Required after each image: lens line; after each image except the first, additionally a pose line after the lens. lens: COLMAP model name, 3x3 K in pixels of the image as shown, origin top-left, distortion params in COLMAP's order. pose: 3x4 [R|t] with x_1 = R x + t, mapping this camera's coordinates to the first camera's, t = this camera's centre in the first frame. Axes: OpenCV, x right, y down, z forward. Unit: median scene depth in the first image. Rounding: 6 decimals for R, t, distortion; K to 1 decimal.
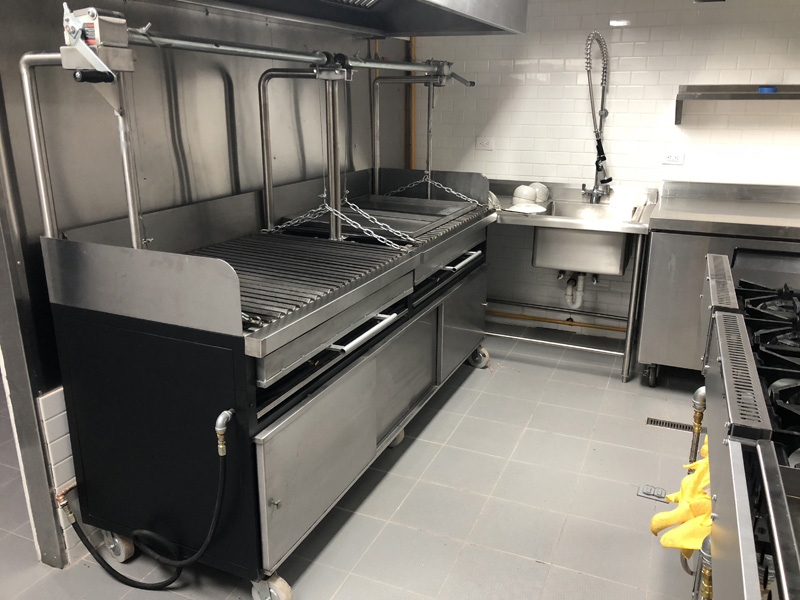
lens RADIAL K [[653.5, 0, 400.0], [0, 653.5, 300.0], [0, 0, 1]] dist [0.064942, -0.067728]
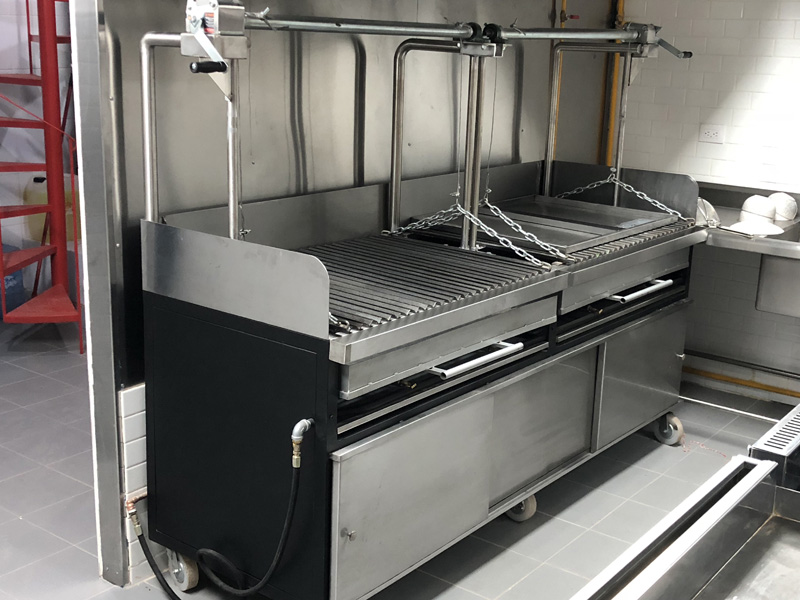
lens RADIAL K [[997.5, 0, 399.3], [0, 997.5, 311.1], [0, 0, 1]] dist [0.191173, -0.643465]
pose [[0.970457, 0.088958, -0.224278, 0.123705], [-0.097518, 0.994858, -0.027362, 0.031170], [0.220691, 0.048425, 0.974141, -0.259906]]
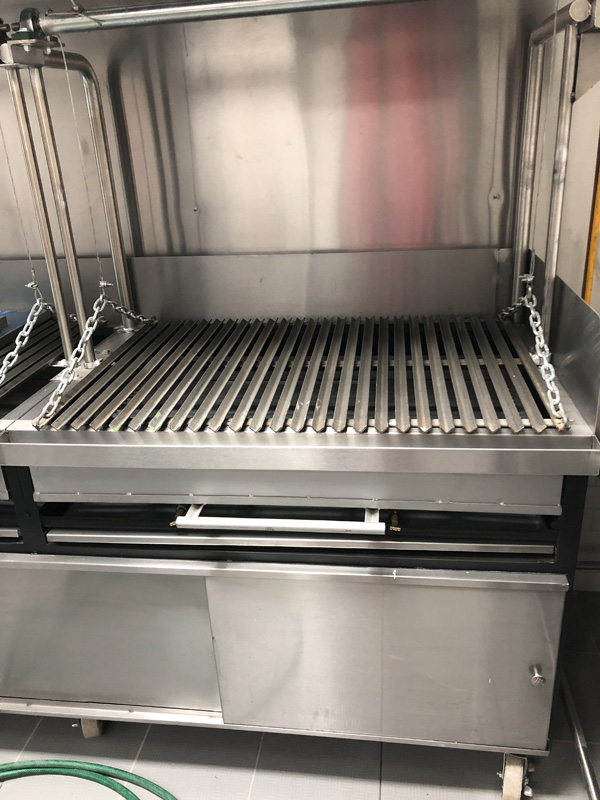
lens RADIAL K [[653.5, 0, 300.0], [0, 653.5, 400.0], [0, 0, 1]] dist [0.064942, -0.067728]
pose [[0.277516, 0.390120, -0.877947, 0.406984], [-0.223333, 0.915004, 0.335991, -0.239167], [0.934402, 0.102832, 0.341055, 0.740526]]
